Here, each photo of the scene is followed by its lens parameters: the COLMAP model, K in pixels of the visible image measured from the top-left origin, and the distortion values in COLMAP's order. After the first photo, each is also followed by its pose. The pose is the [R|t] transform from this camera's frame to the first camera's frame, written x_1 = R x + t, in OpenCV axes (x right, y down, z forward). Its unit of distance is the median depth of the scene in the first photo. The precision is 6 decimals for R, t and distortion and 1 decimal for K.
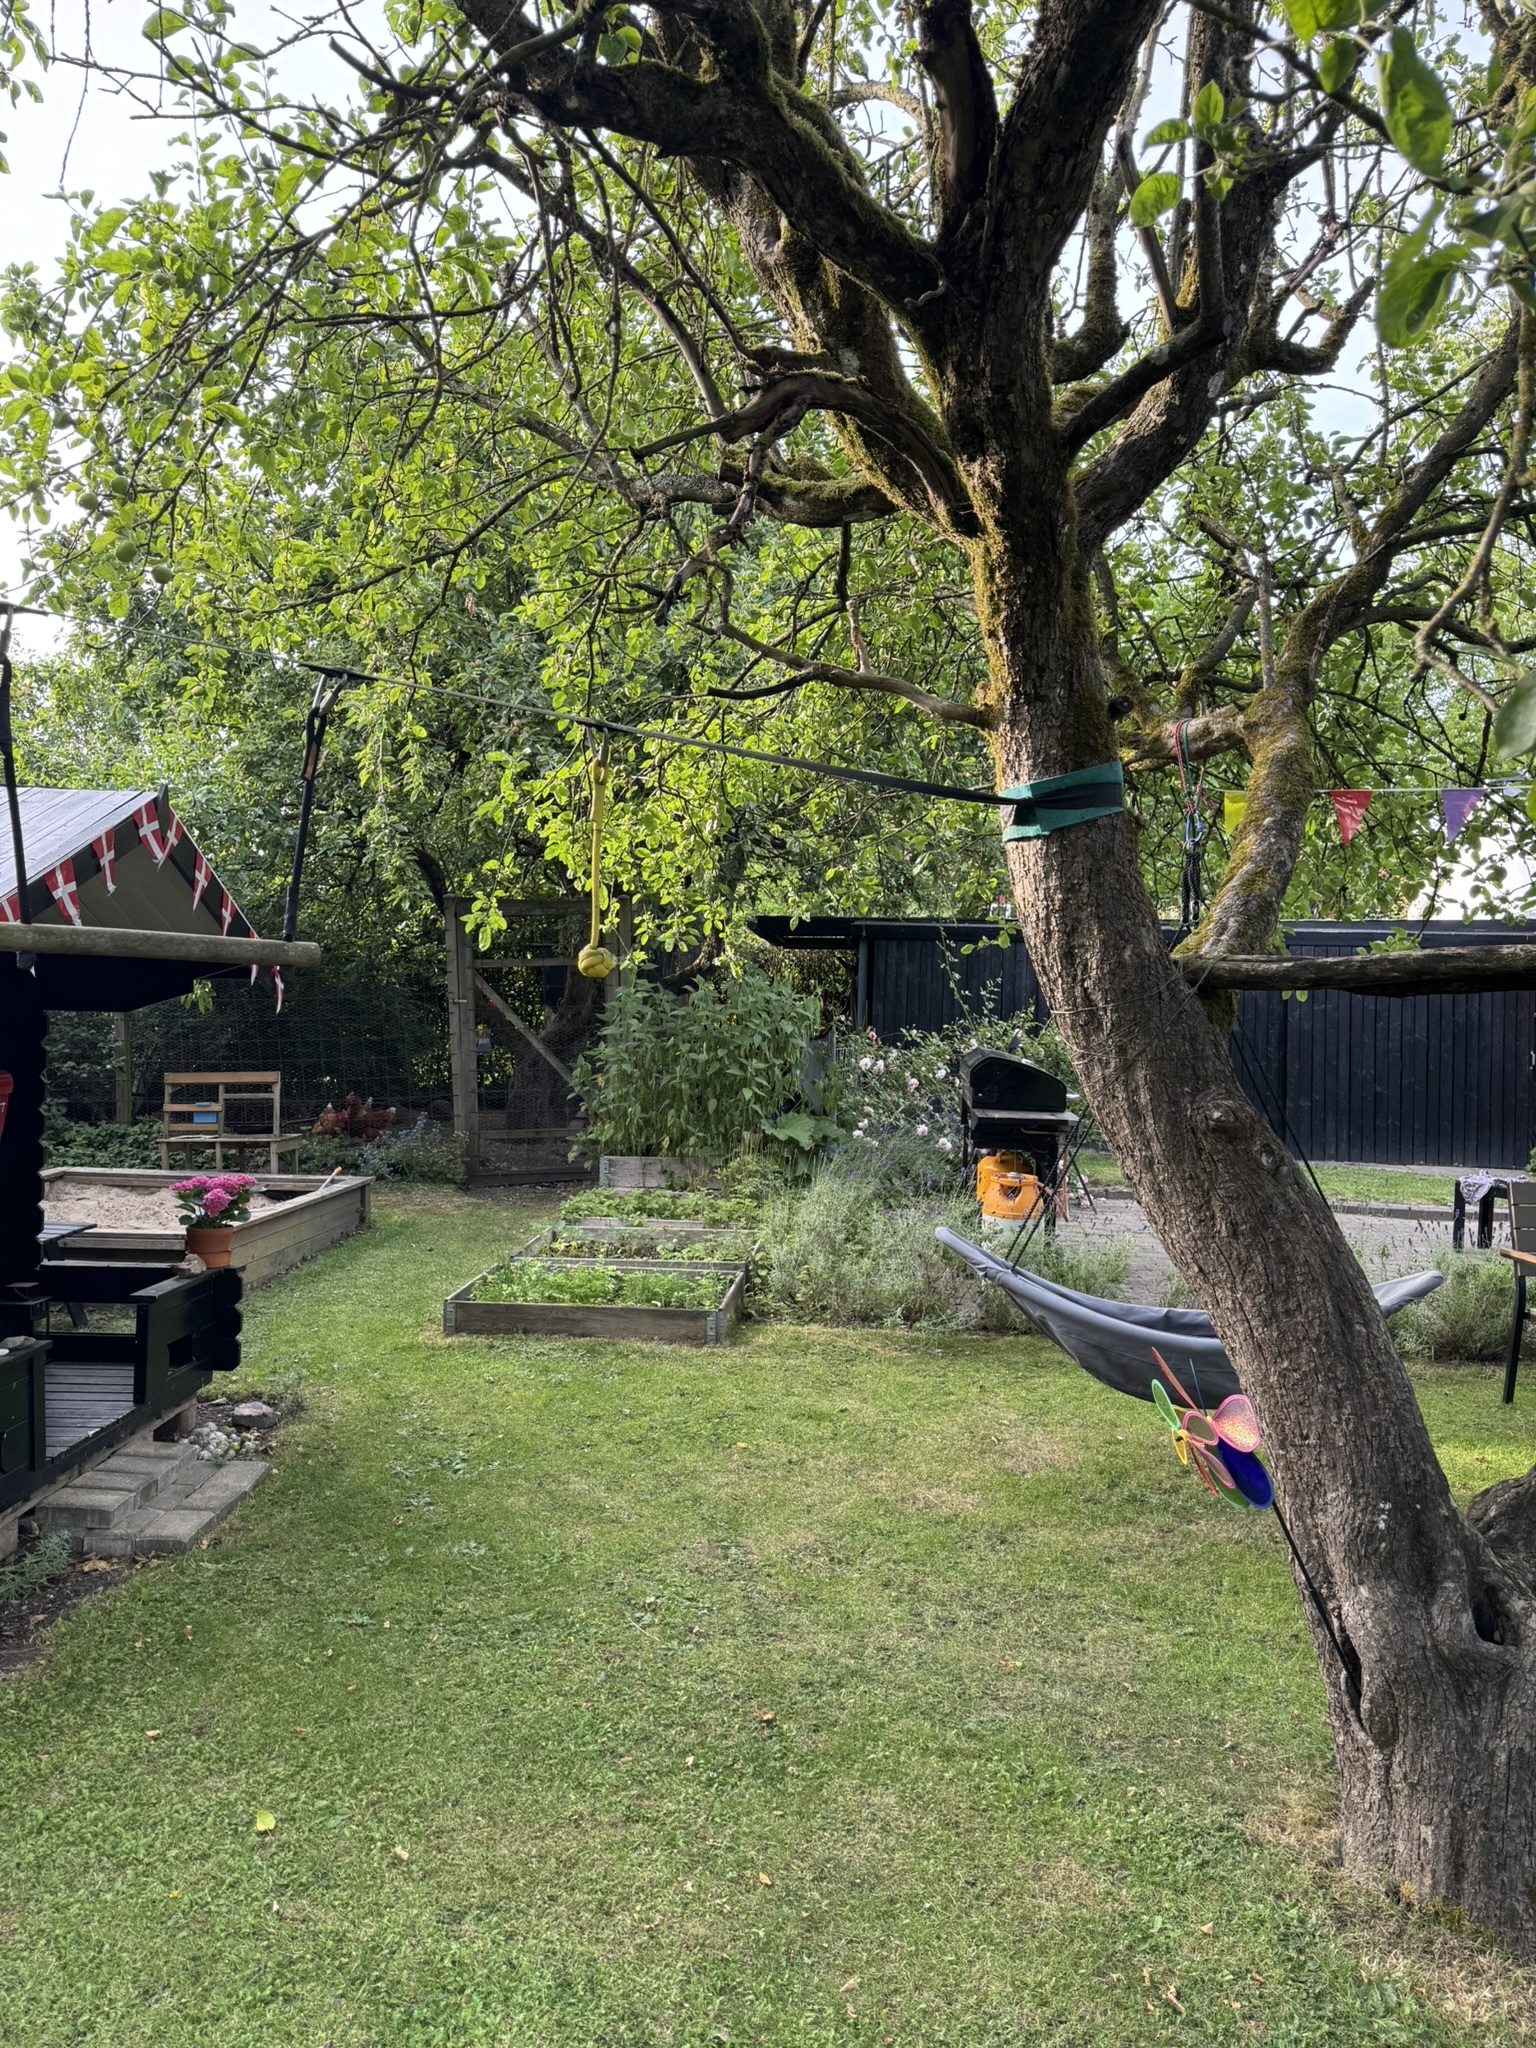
lens RADIAL K [[1414.7, 0, 766.1], [0, 1414.7, 1023.3], [0, 0, 1]] dist [0.050507, -0.060216]
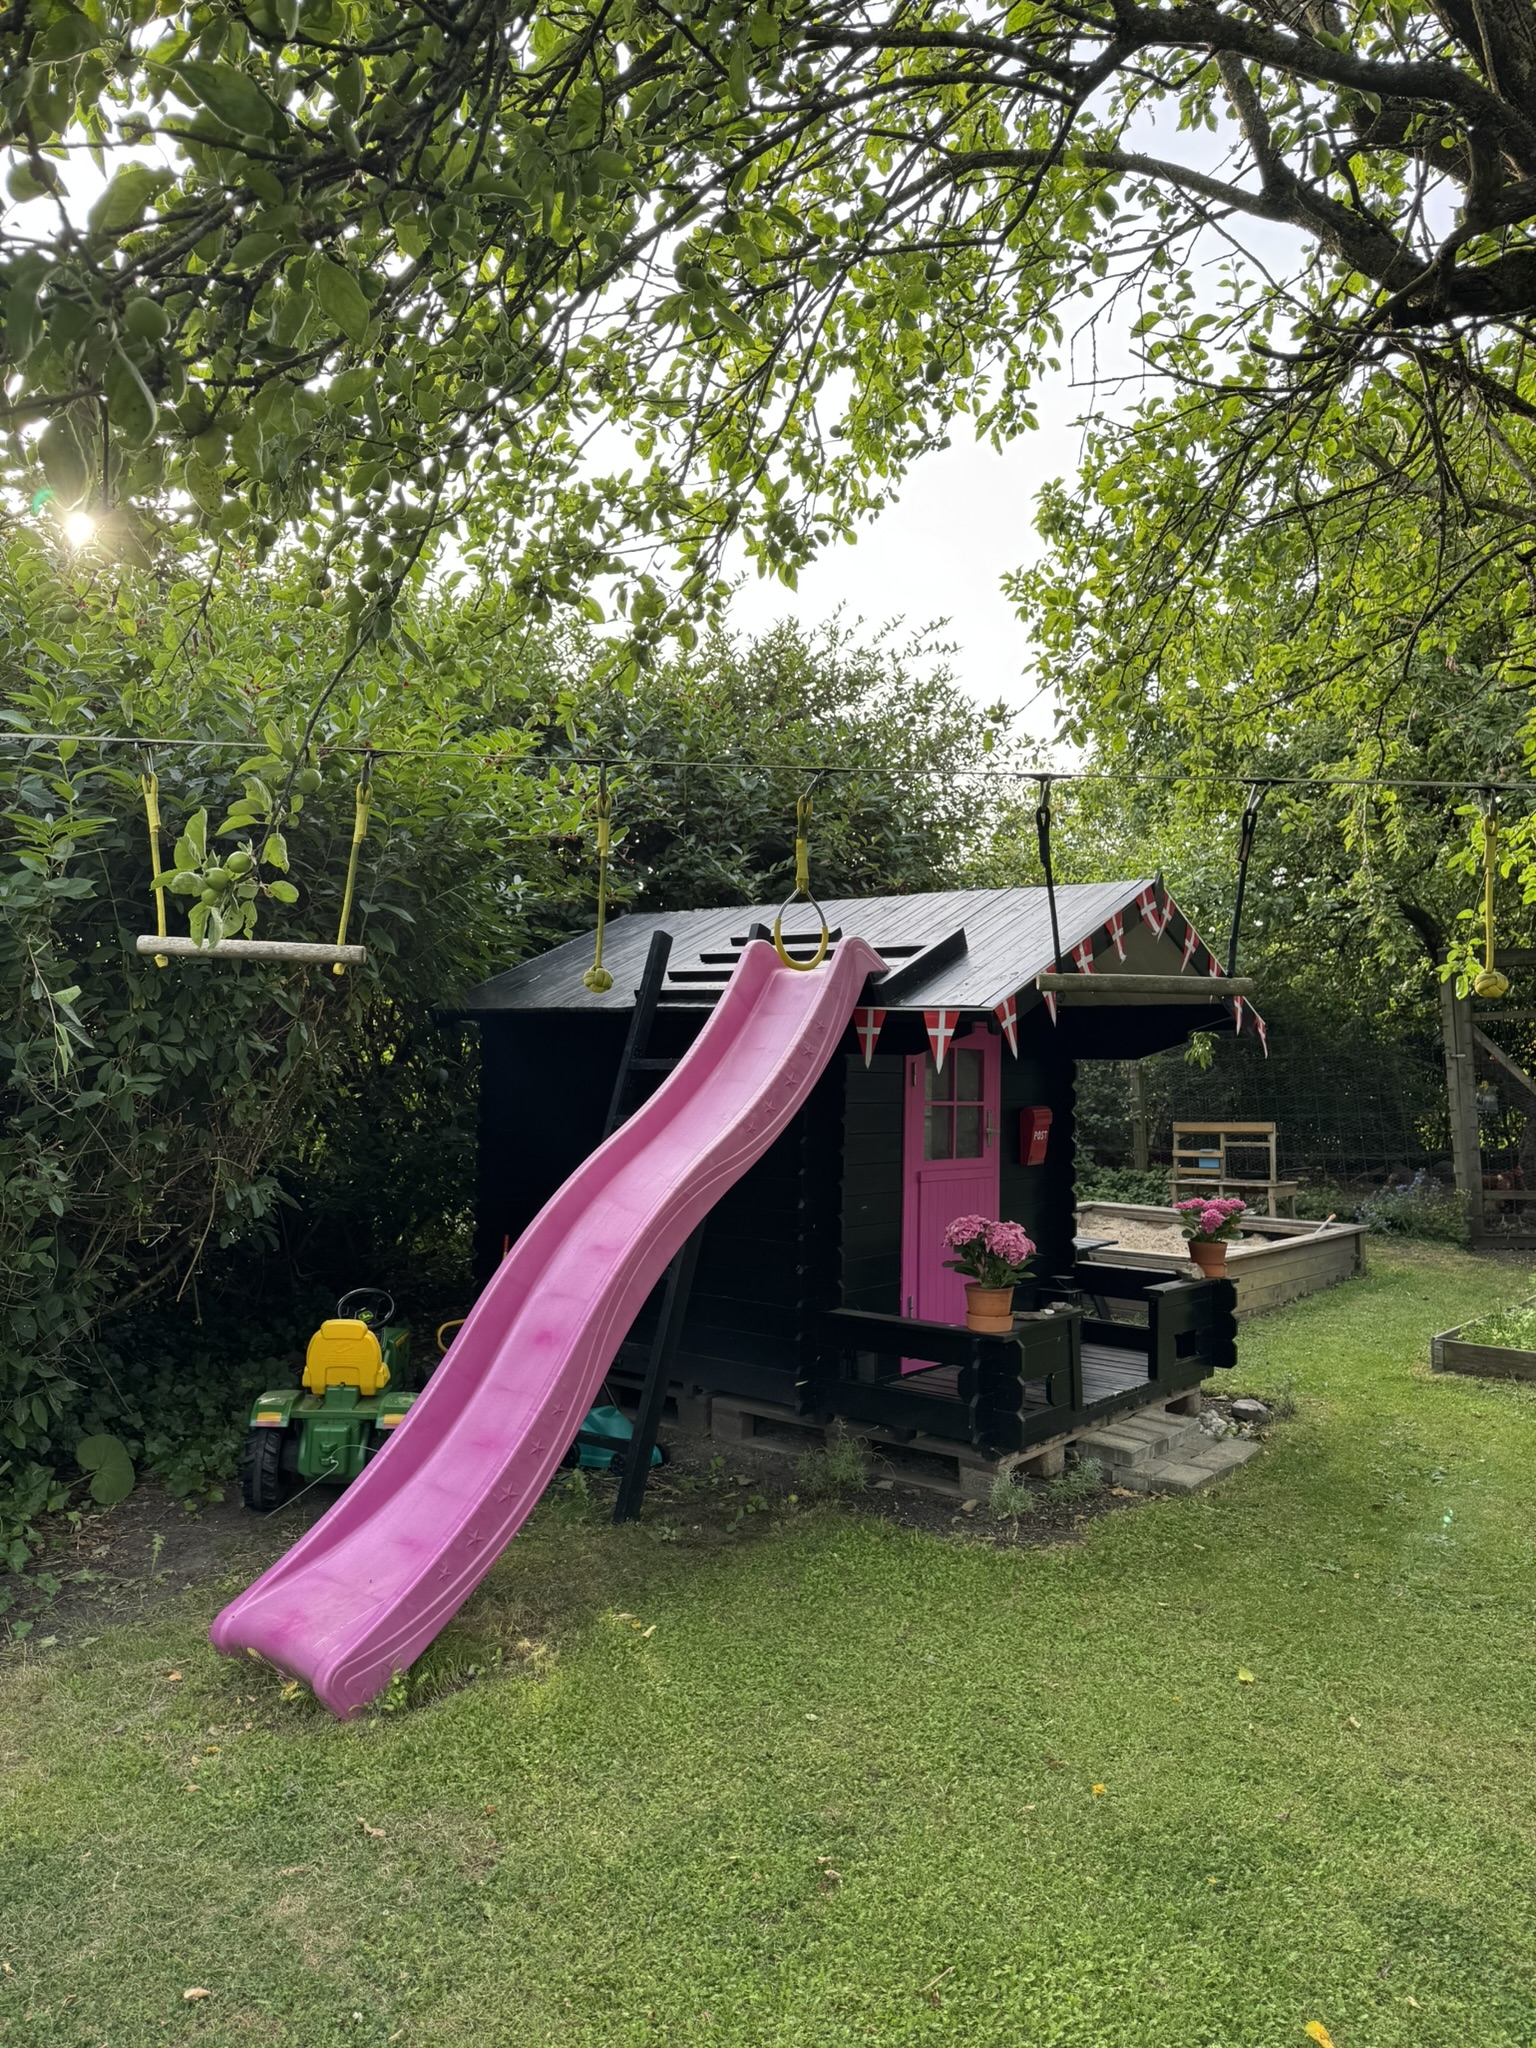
lens RADIAL K [[1414.3, 0, 764.0], [0, 1414.3, 1019.1], [0, 0, 1]] dist [0.047584, -0.058087]
pose [[0.774192, -0.037579, -0.631834, 0.075334], [0.004182, 0.998518, -0.054264, 0.022440], [0.632937, 0.039369, 0.773202, -0.146614]]
